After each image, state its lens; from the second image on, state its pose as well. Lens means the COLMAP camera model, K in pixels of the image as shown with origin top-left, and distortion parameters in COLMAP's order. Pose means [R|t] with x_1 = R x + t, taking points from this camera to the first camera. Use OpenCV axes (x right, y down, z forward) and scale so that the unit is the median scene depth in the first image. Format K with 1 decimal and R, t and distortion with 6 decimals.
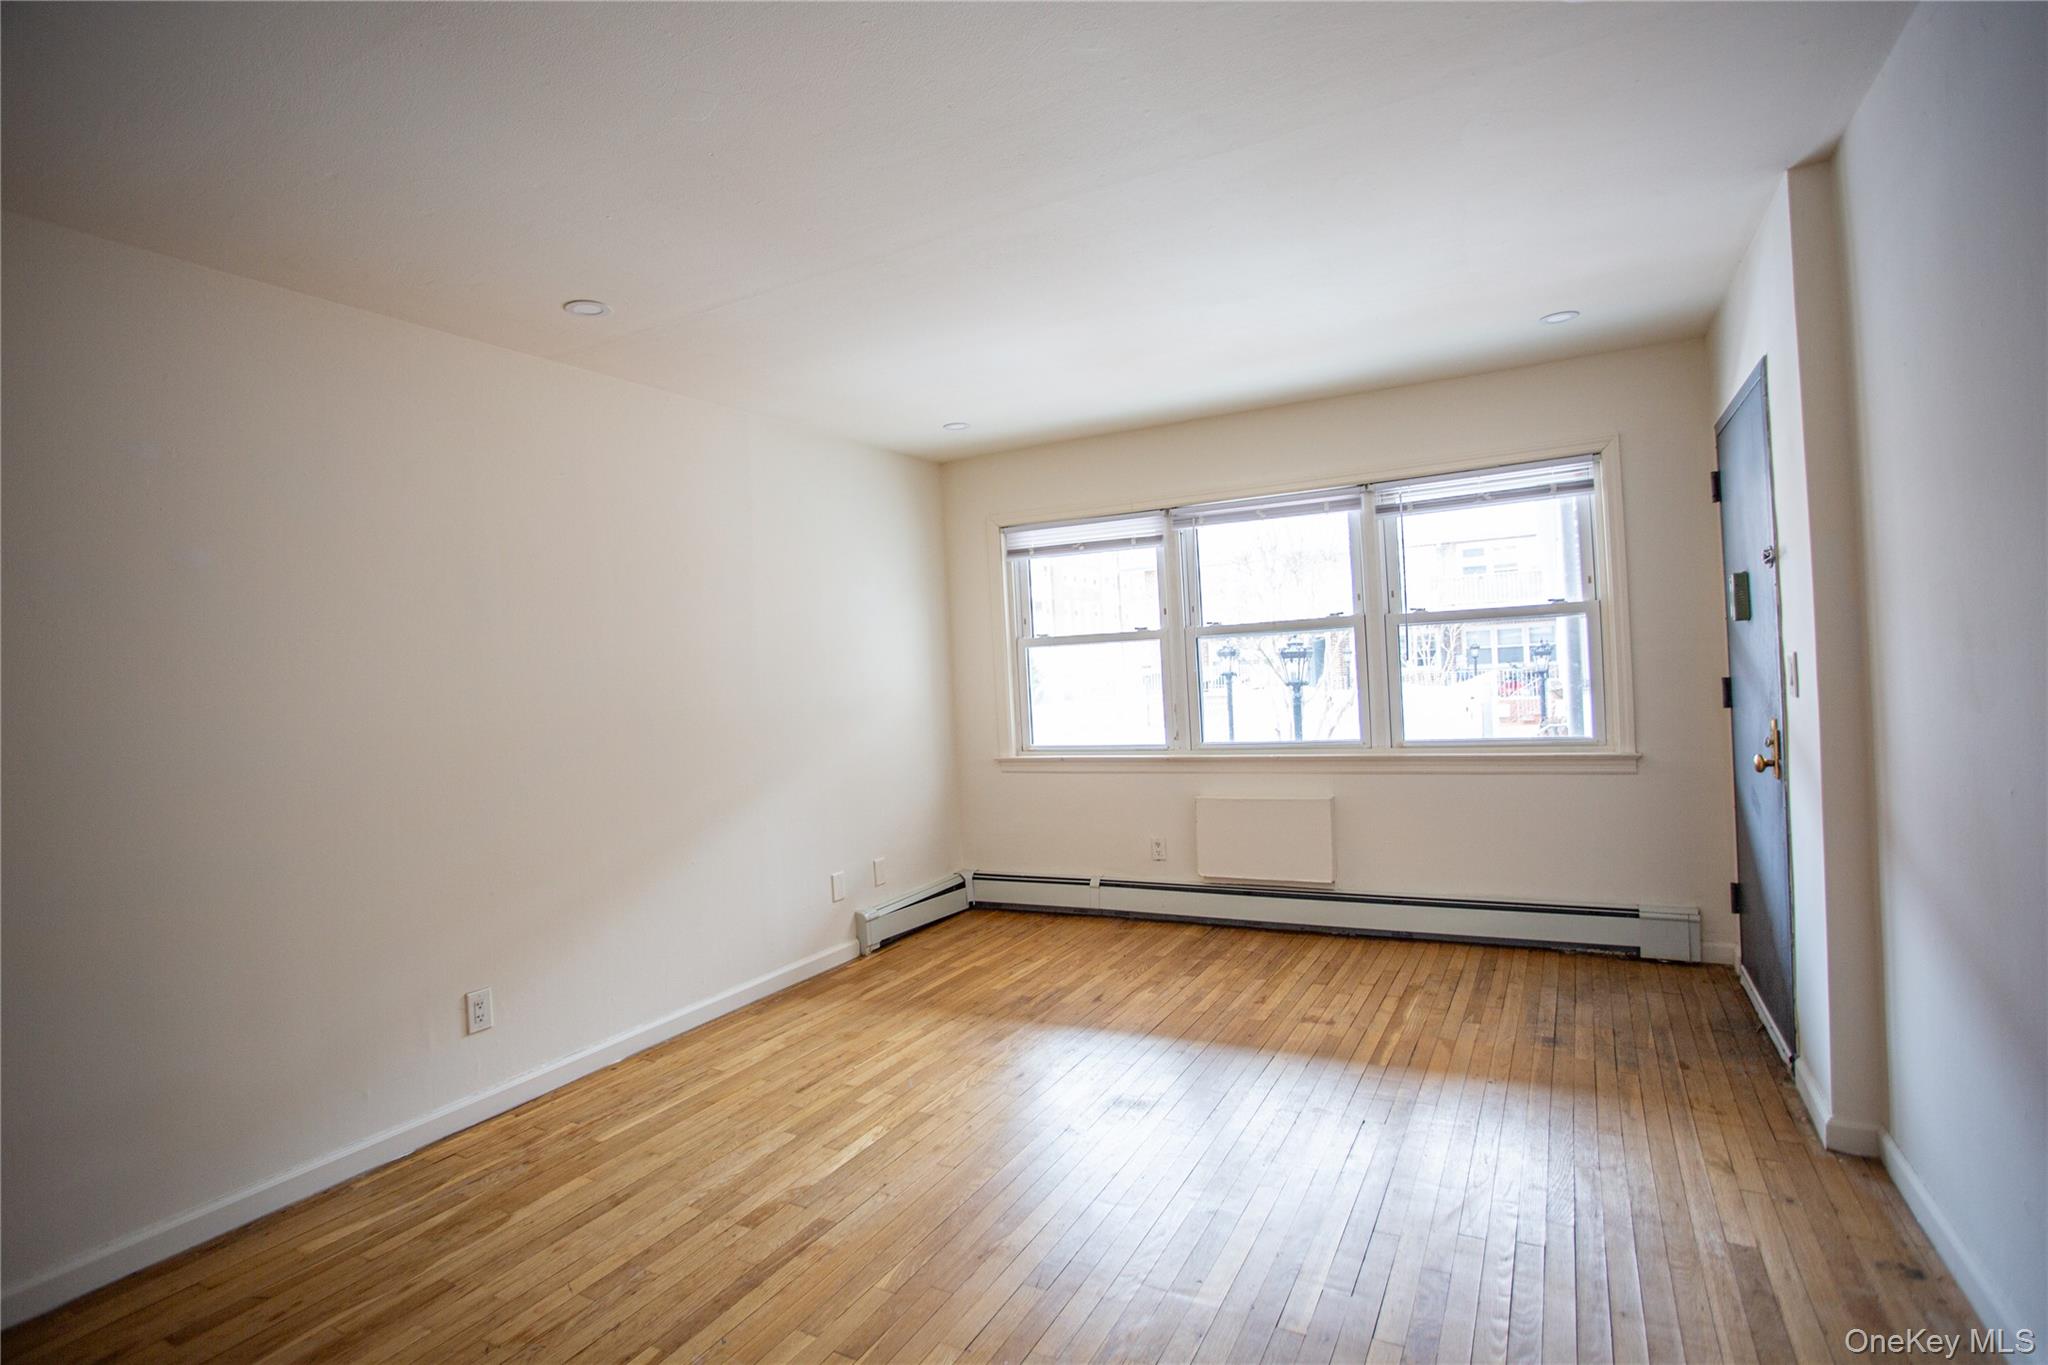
lens RADIAL K [[990.2, 0, 1021.9], [0, 990.2, 677.8], [0, 0, 1]] dist [-0.082247, 0.038364]
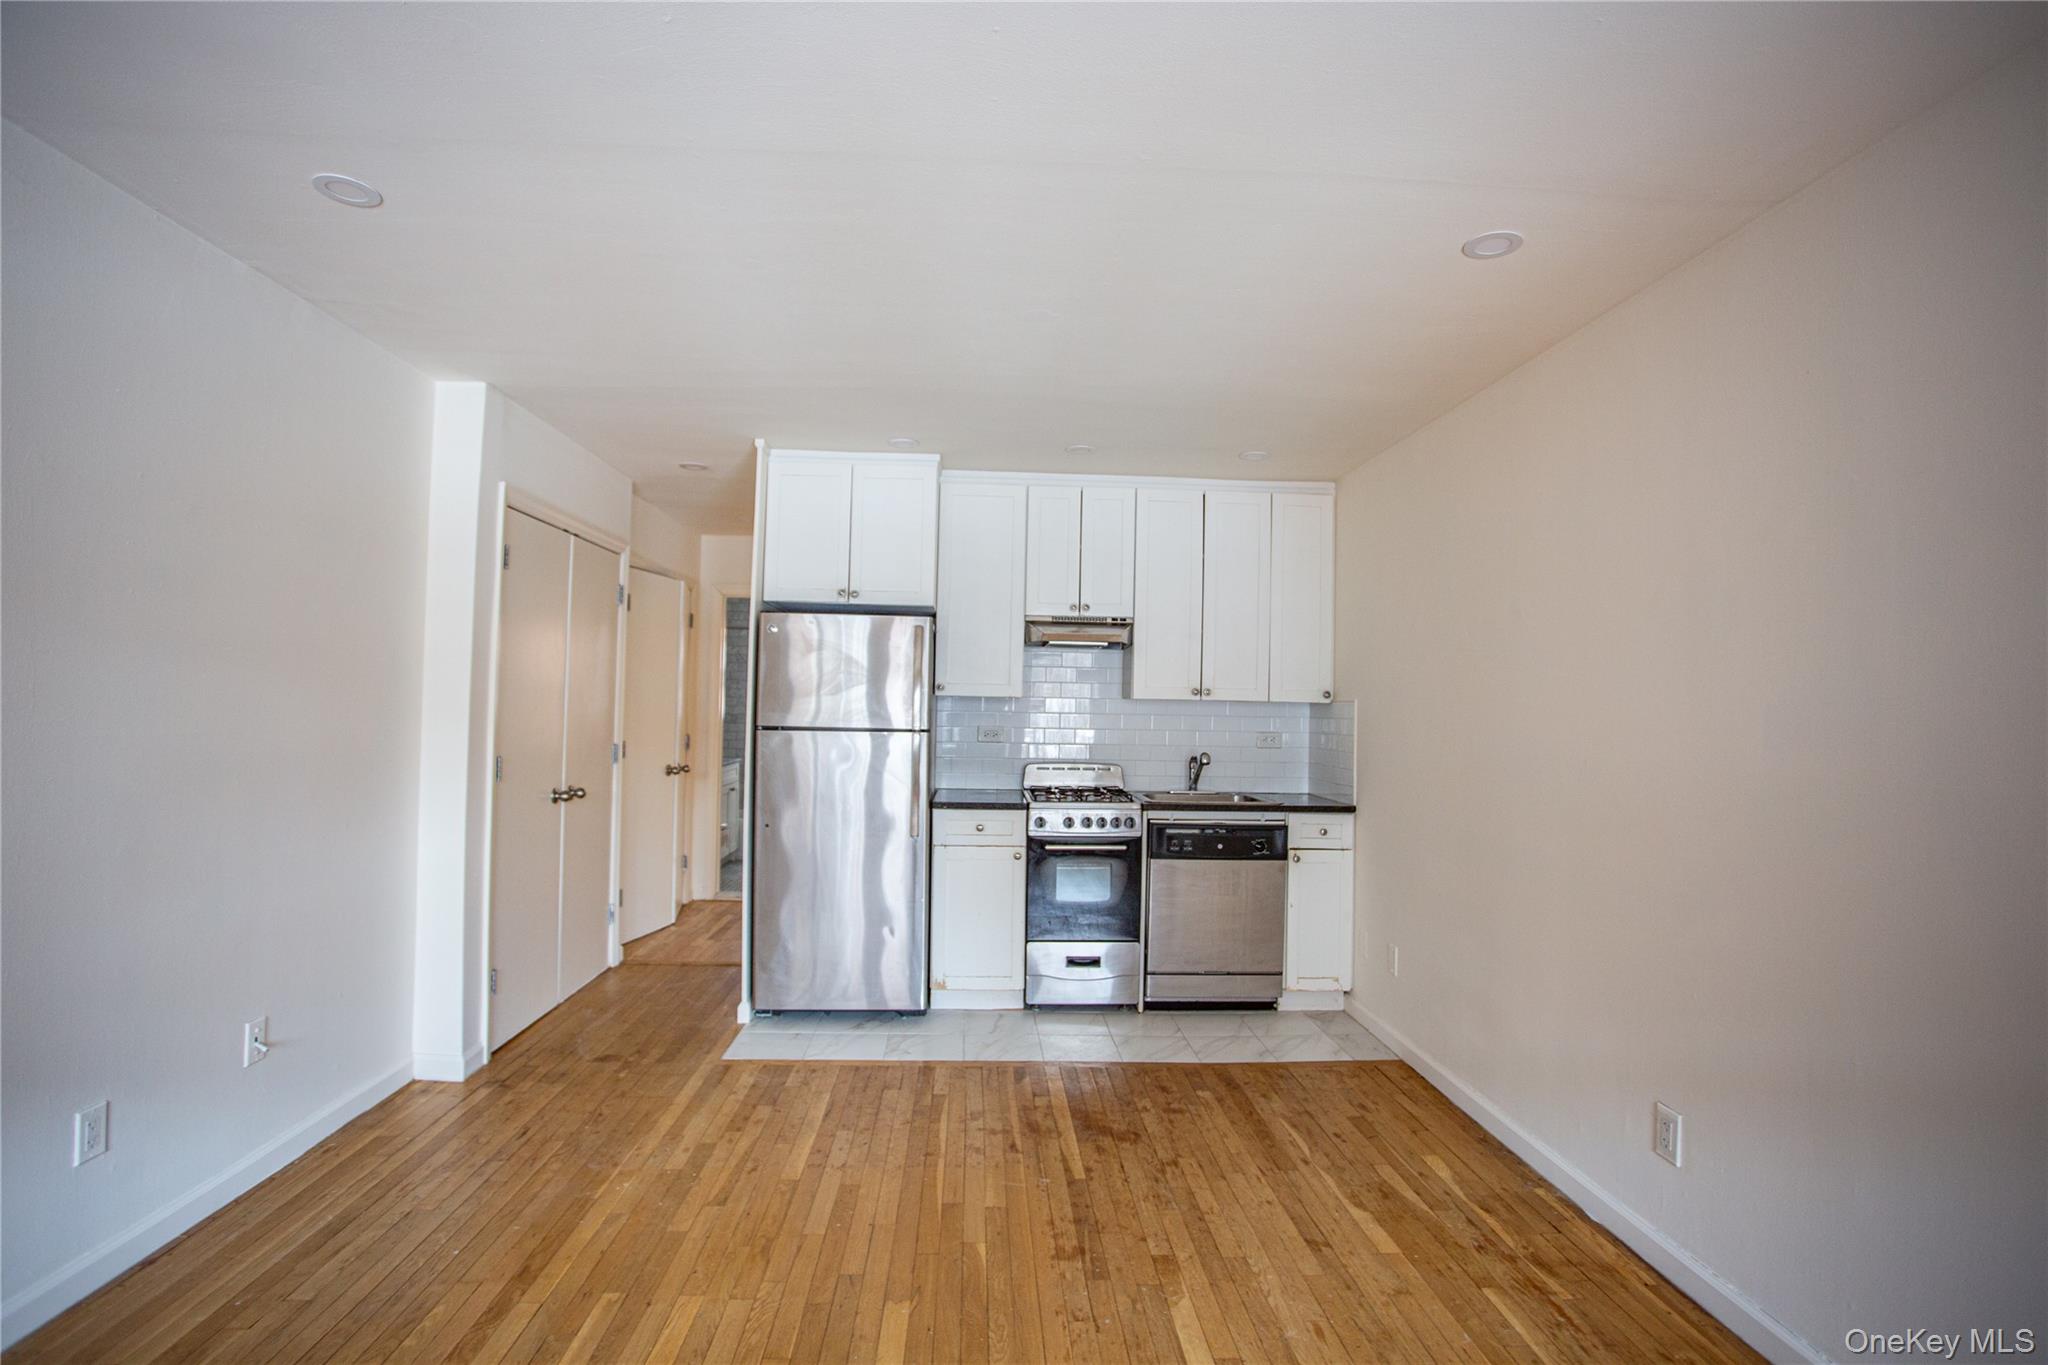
lens RADIAL K [[990.2, 0, 1021.9], [0, 990.2, 677.8], [0, 0, 1]] dist [-0.082247, 0.038364]
pose [[-0.852691, 0.018095, -0.522102, 0.265405], [0.021517, 0.999768, -0.000492, -0.032853], [0.521972, -0.011653, -0.852883, 1.319756]]
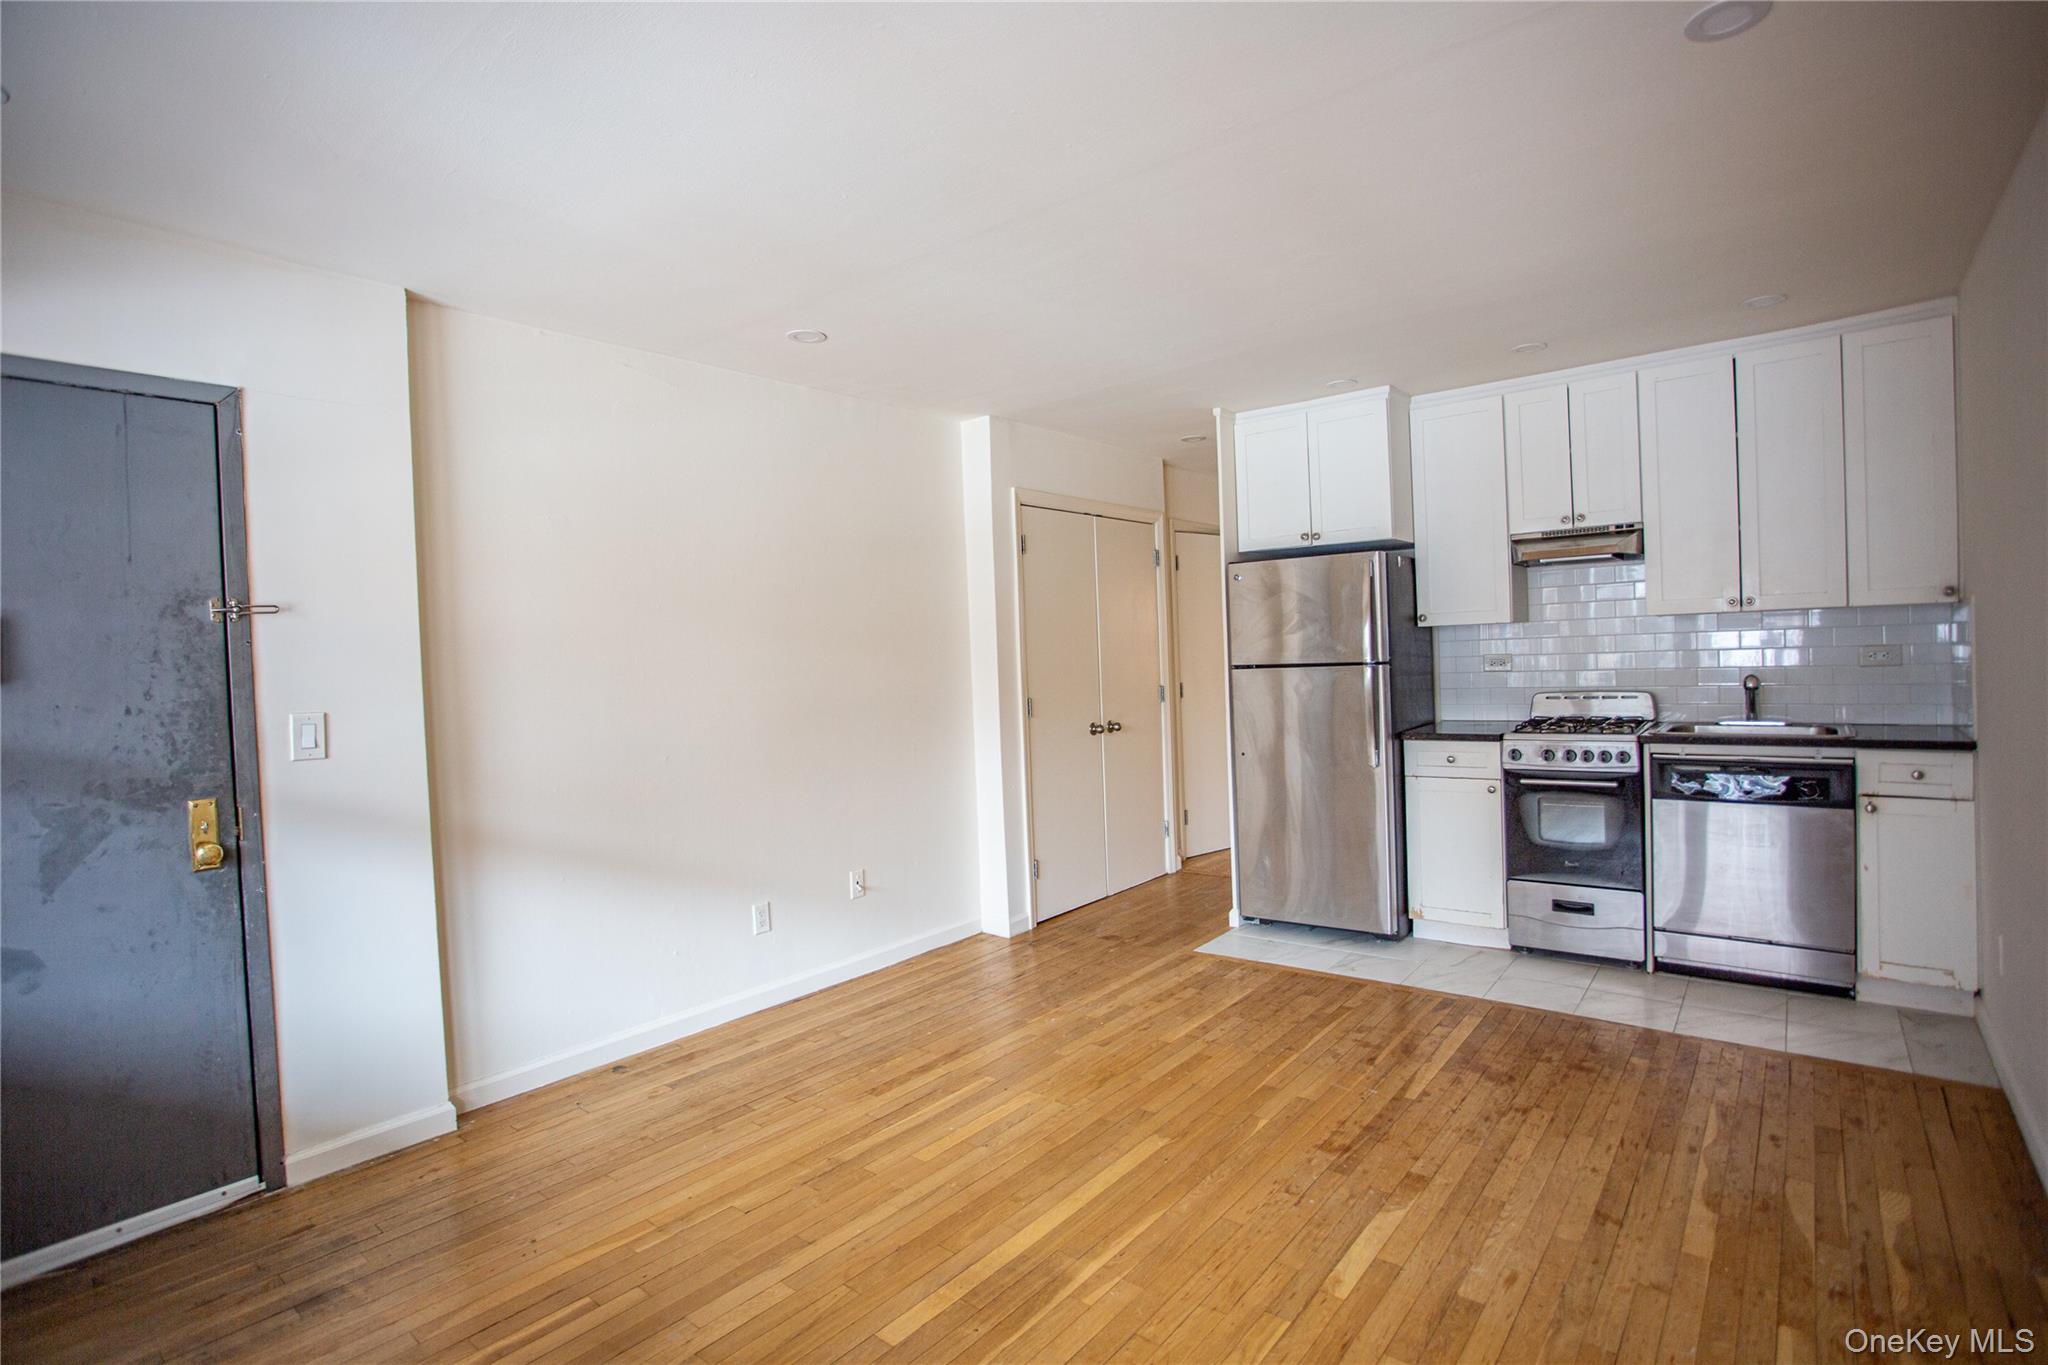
lens RADIAL K [[990.2, 0, 1021.9], [0, 990.2, 677.8], [0, 0, 1]] dist [-0.082247, 0.038364]
pose [[-0.978786, 0.084708, 0.186556, -0.078325], [0.089605, 0.995815, 0.017958, -0.013654], [-0.184254, 0.034293, -0.982280, 1.520274]]
